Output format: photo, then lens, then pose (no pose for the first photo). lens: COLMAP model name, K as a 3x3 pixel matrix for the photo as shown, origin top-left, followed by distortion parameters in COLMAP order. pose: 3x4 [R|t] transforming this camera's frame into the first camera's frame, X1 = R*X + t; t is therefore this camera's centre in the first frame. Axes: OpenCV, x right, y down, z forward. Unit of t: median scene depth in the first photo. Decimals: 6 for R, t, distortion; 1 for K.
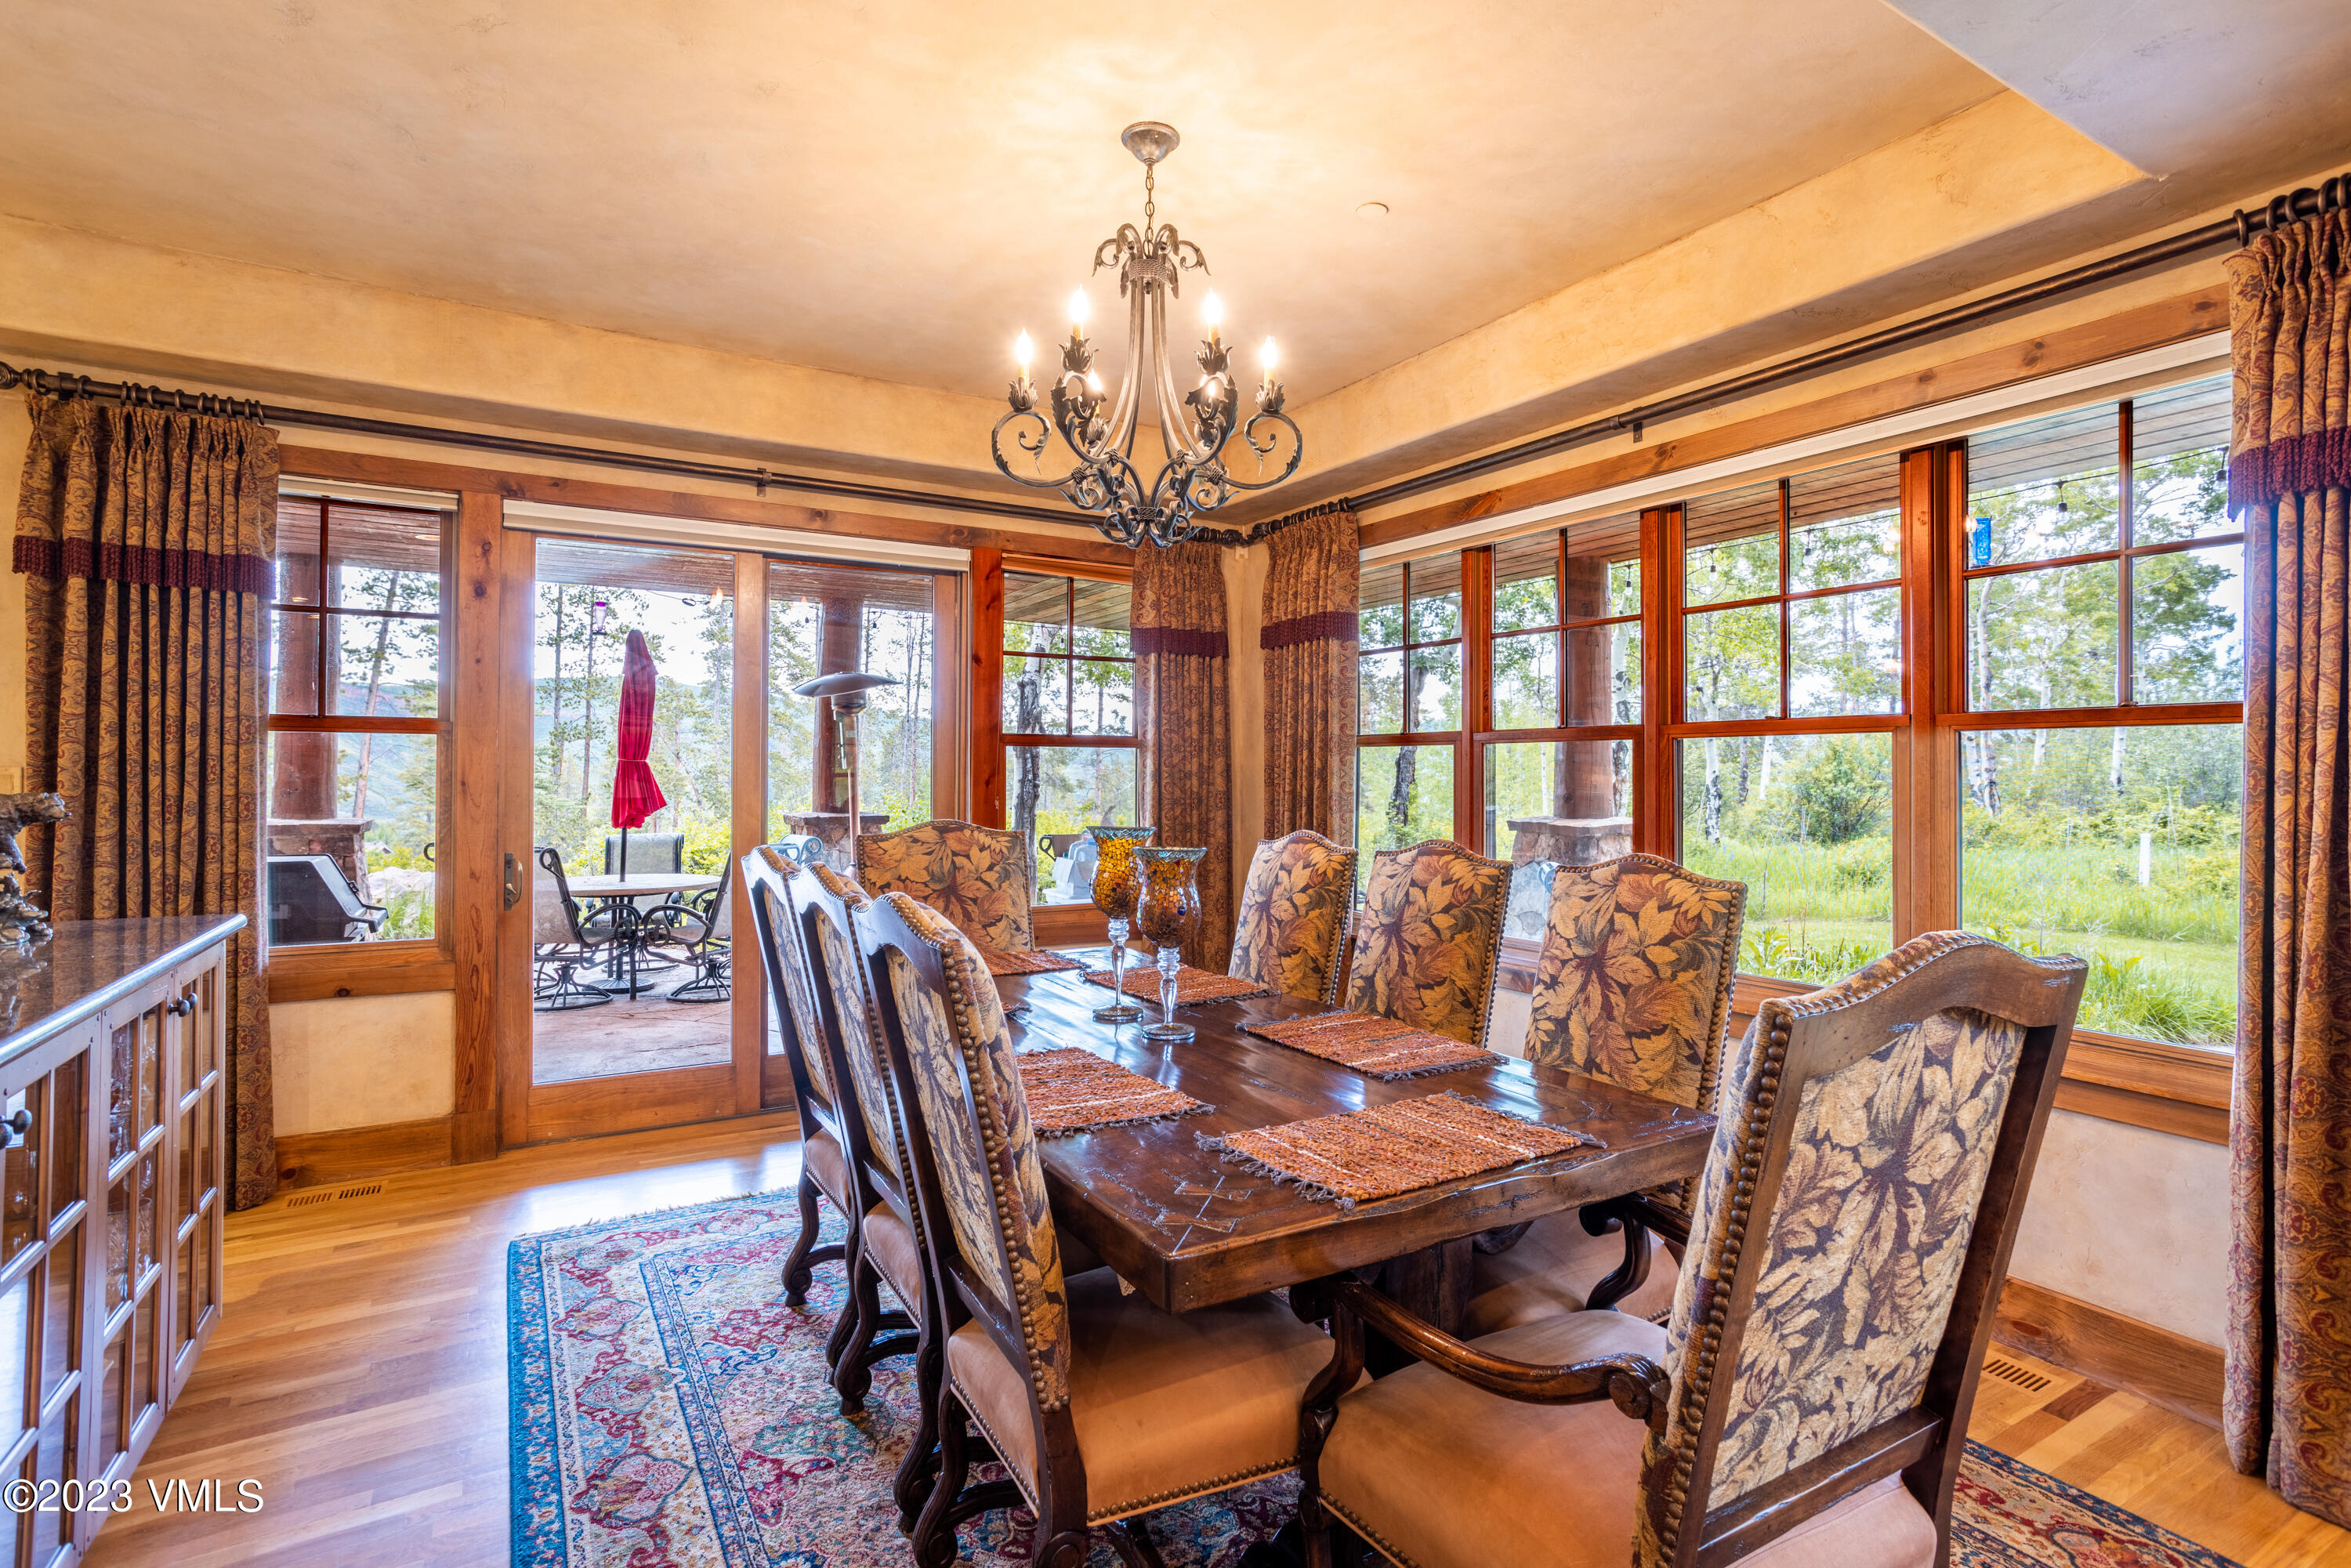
lens RADIAL K [[1125.8, 0, 1172.8], [0, 1125.8, 767.5], [0, 0, 1]] dist [-0.039677, 0.026186]
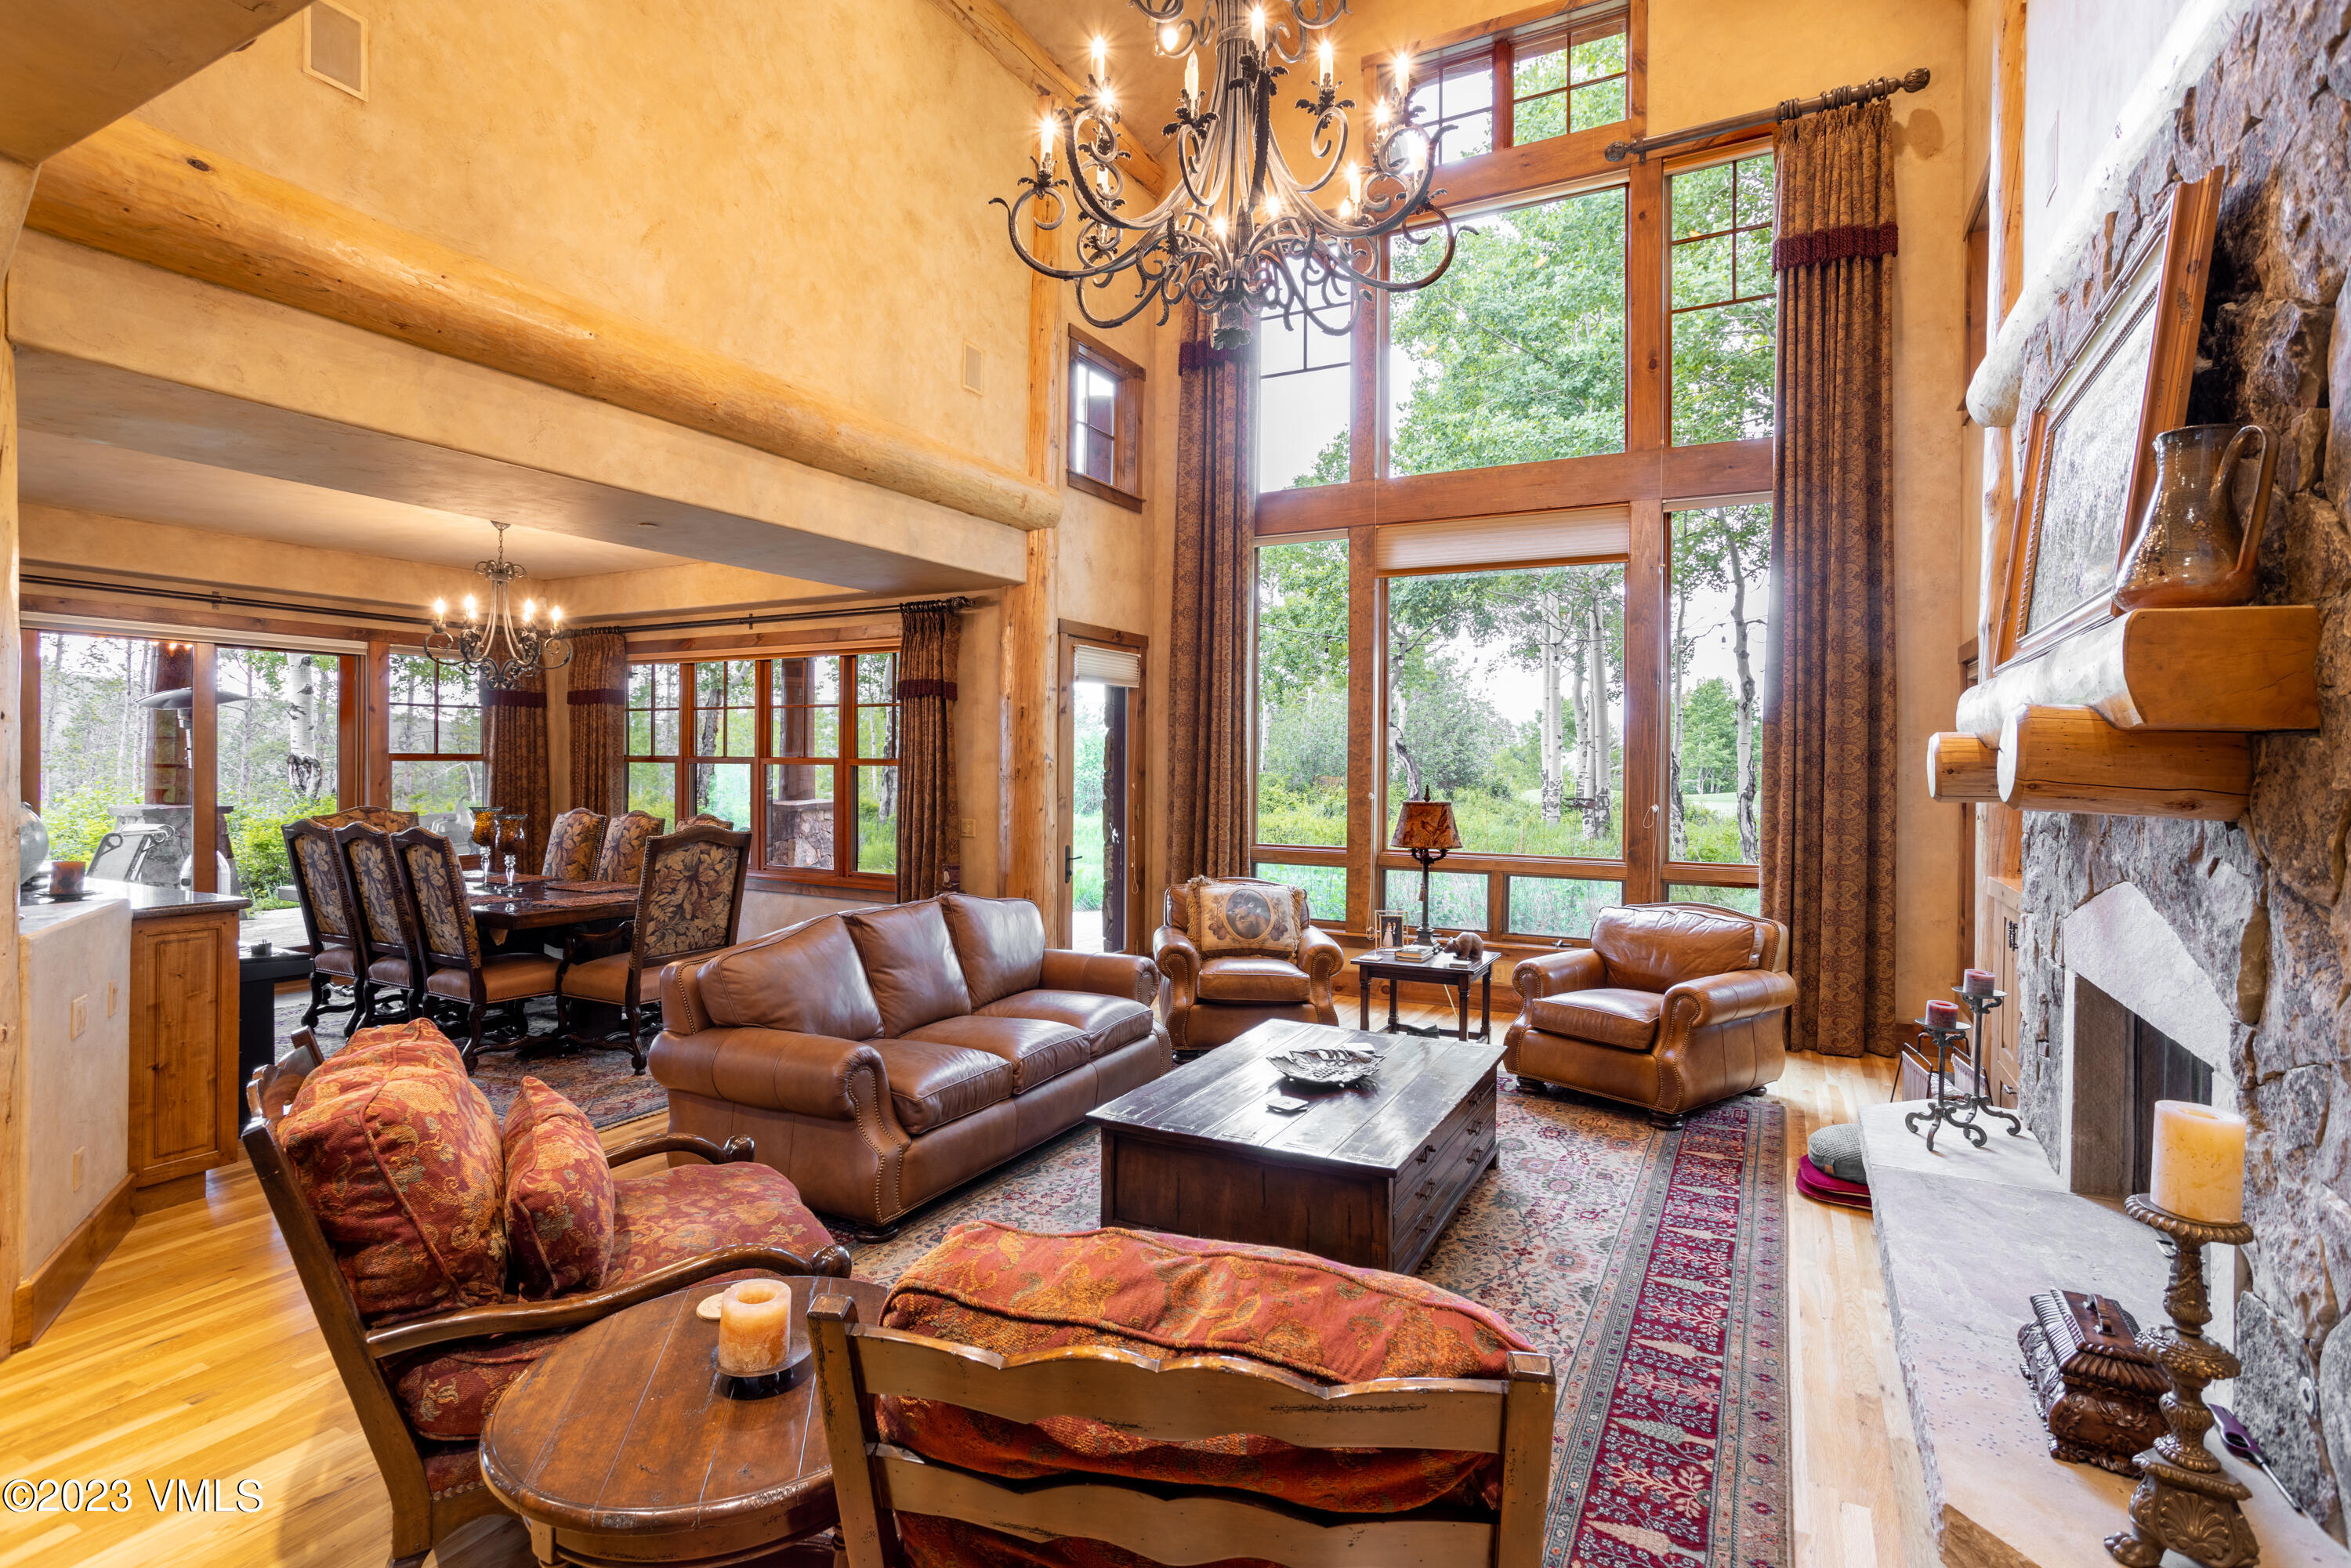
lens RADIAL K [[1127.9, 0, 1177.0], [0, 1127.9, 766.4], [0, 0, 1]] dist [-0.050177, 0.036365]
pose [[0.854766, -0.000219, 0.519014, -0.020560], [-0.007966, 0.999877, 0.013542, -0.086142], [-0.518953, -0.015709, 0.854659, -1.991291]]
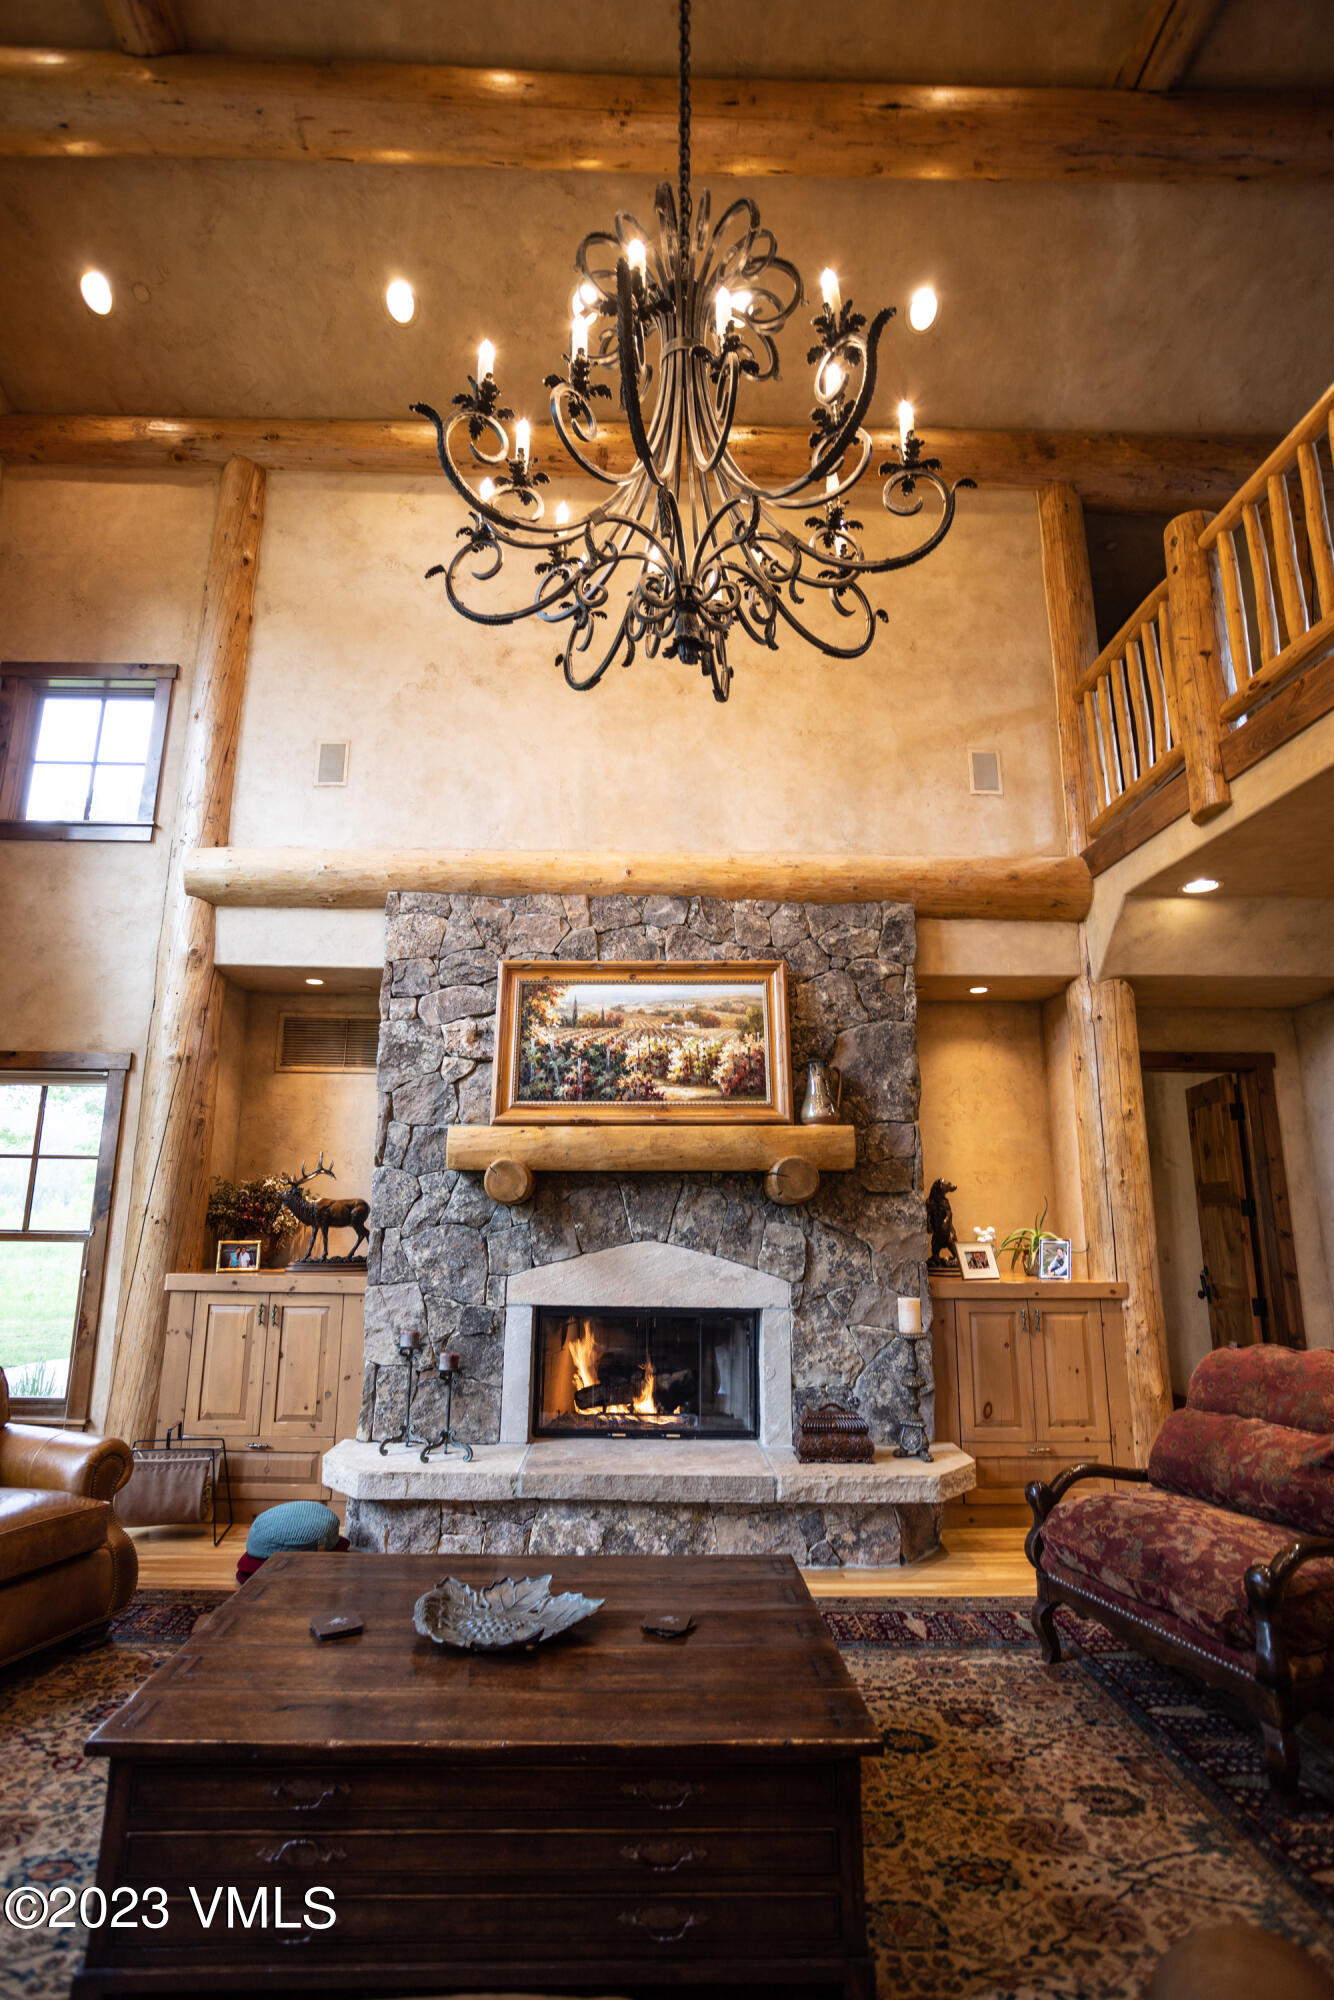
lens RADIAL K [[961.1, 0, 648.5], [0, 961.1, 1005.1], [0, 0, 1]] dist [-0.056874, 0.038710]
pose [[-0.867564, 0.090065, 0.489102, 0.369943], [-0.016849, 0.977577, -0.209902, -0.024909], [-0.497040, -0.190345, -0.846593, 0.105454]]
